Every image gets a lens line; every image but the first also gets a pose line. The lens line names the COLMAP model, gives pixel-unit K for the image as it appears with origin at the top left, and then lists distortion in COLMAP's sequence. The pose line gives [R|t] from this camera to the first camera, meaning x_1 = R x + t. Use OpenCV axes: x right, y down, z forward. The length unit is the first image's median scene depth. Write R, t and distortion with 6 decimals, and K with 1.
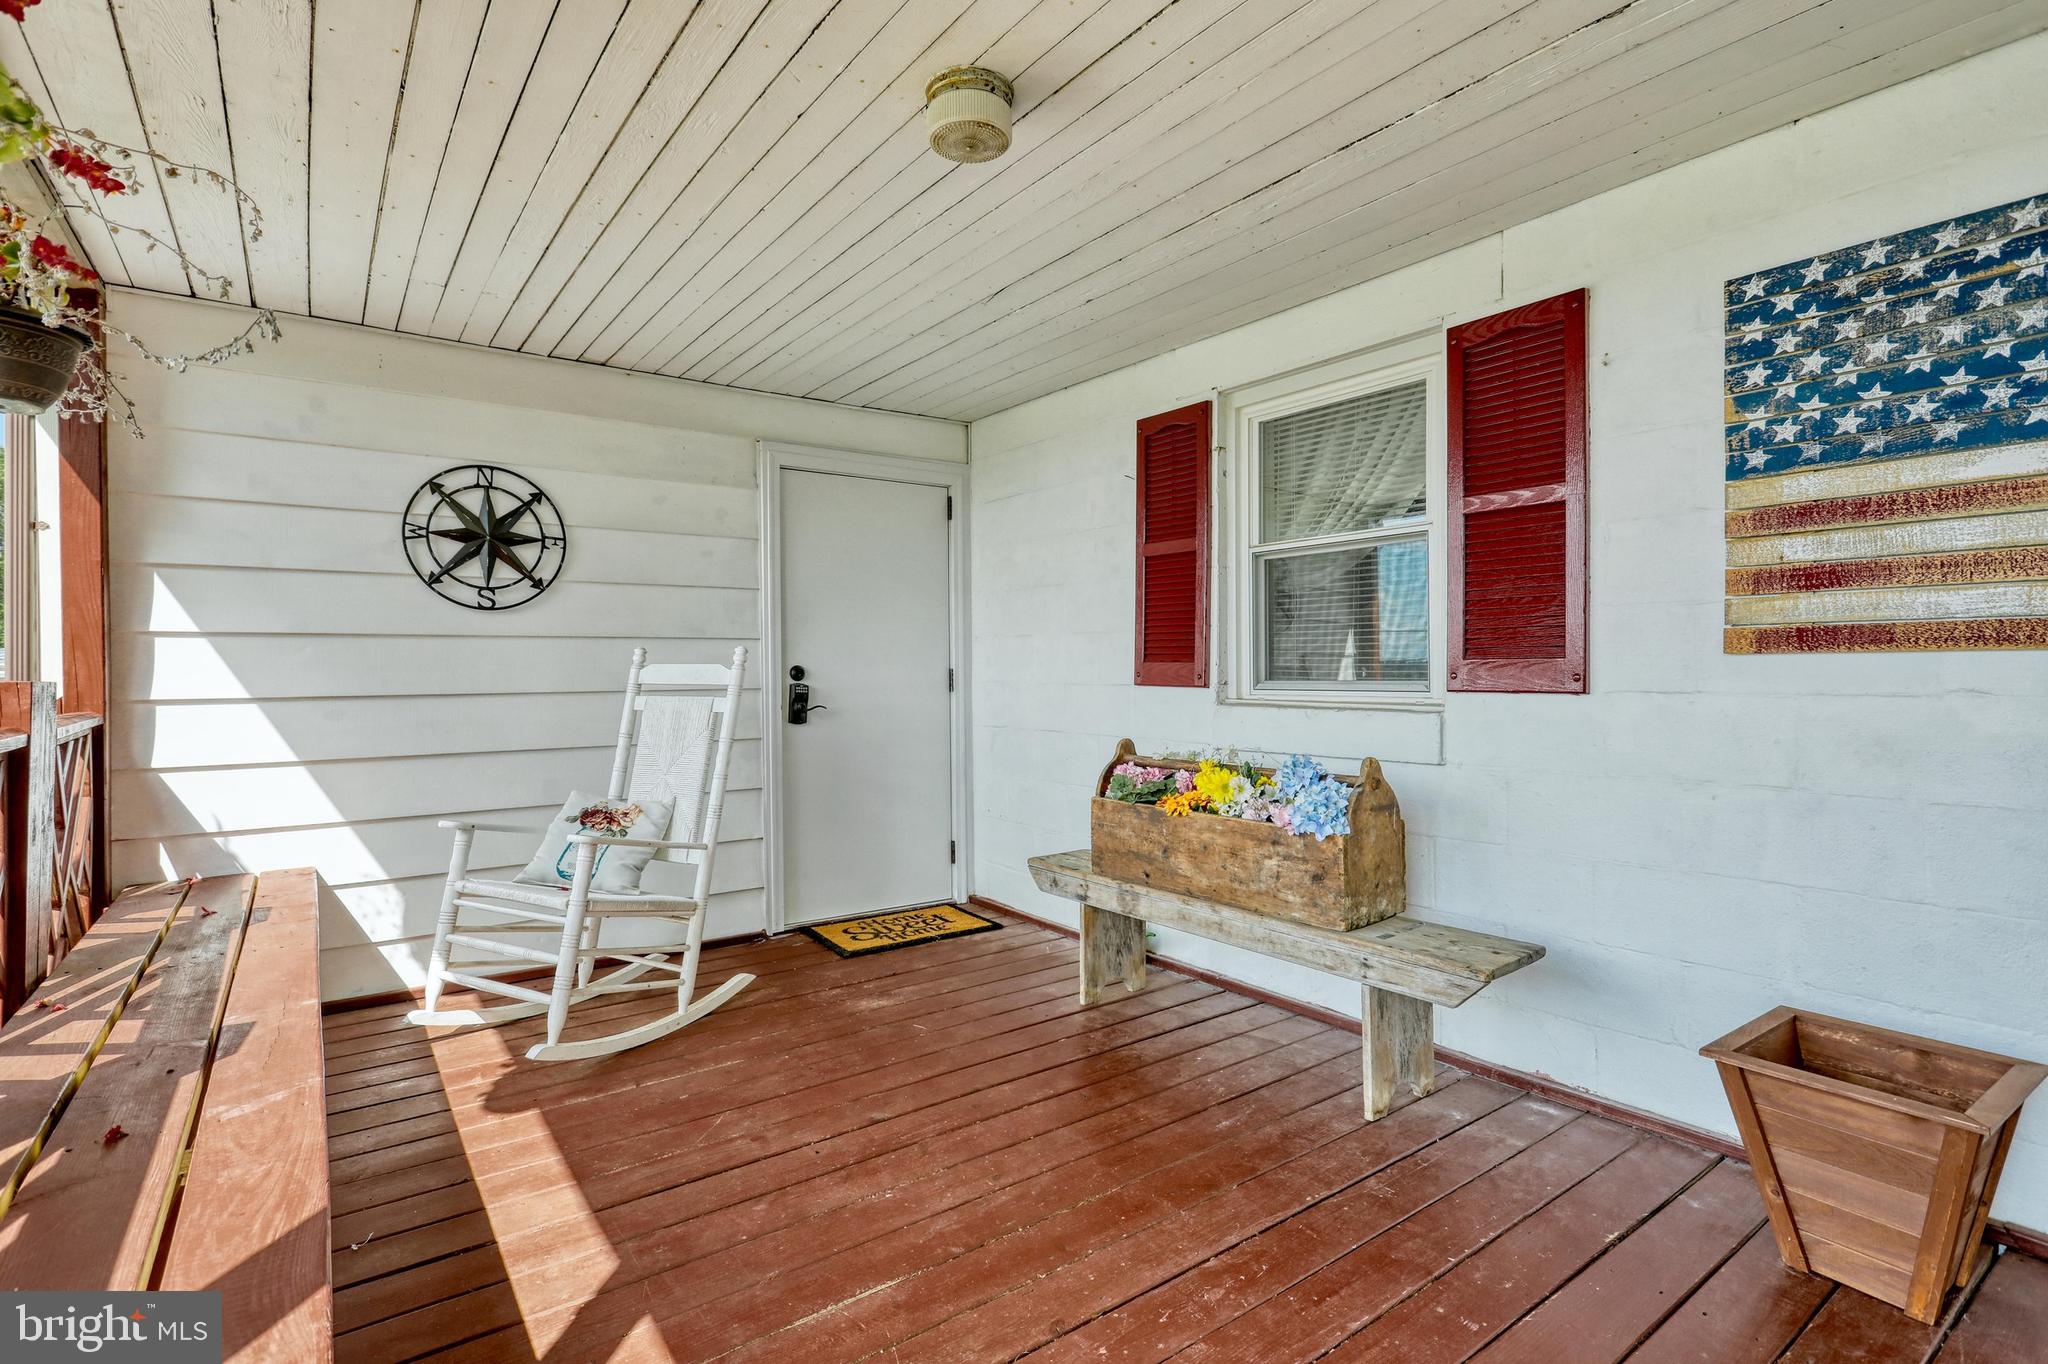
lens RADIAL K [[1021.7, 0, 1029.7], [0, 1021.7, 679.1], [0, 0, 1]] dist [-0.011625, -0.000257]
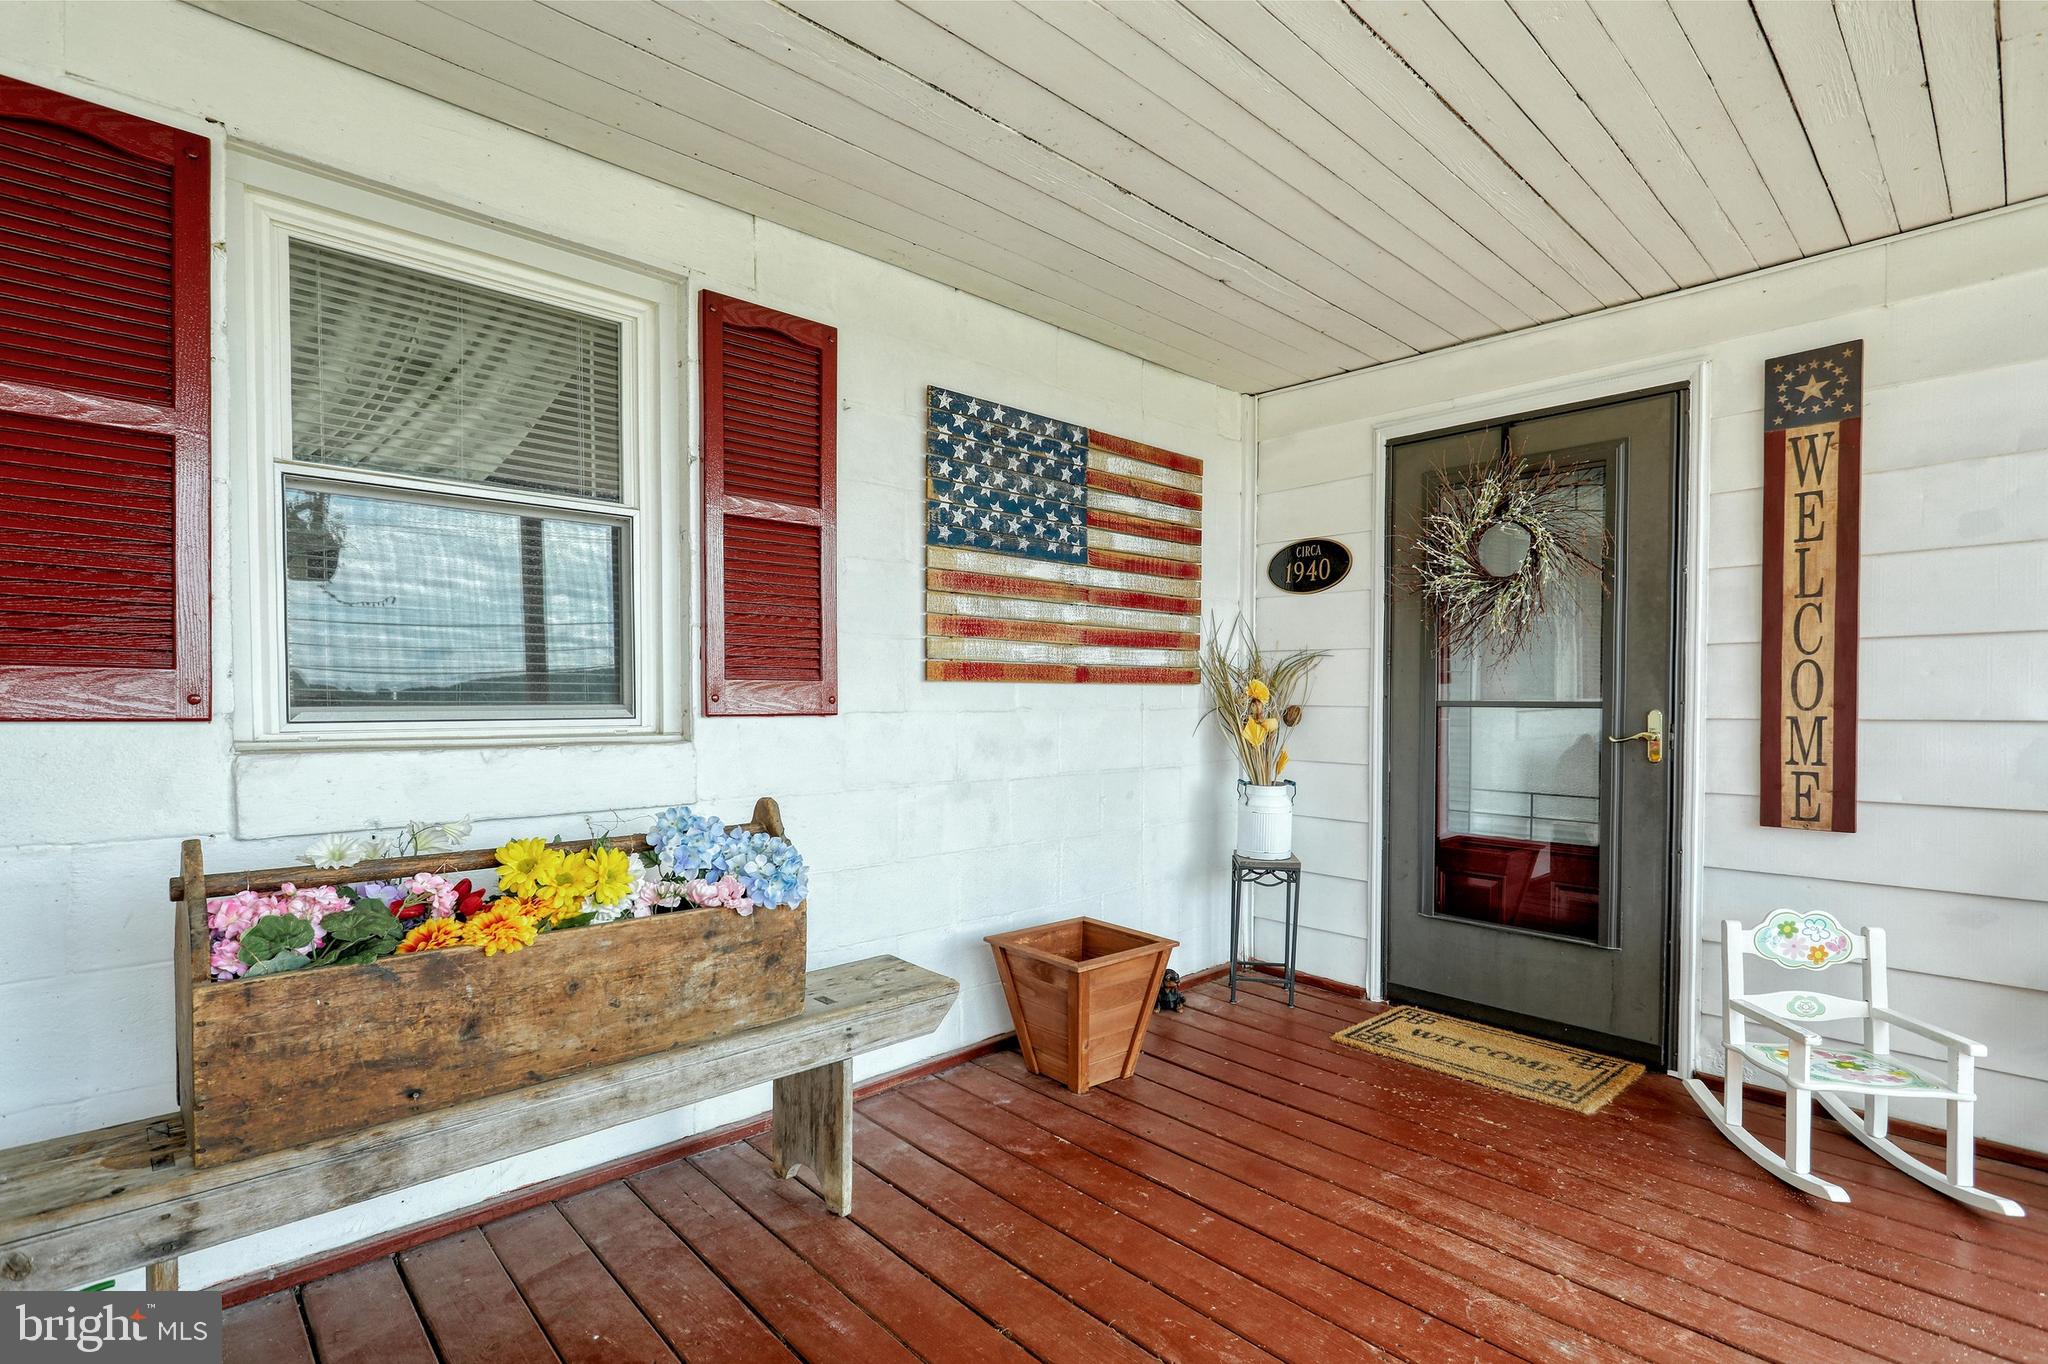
lens RADIAL K [[1021.7, 0, 1000.1], [0, 1021.7, 713.7], [0, 0, 1]] dist [-0.011625, -0.000257]
pose [[-0.145332, -0.013275, 0.989294, -0.586935], [0.003080, 0.999899, 0.013869, -0.001223], [-0.989378, 0.005063, -0.145276, 1.100001]]
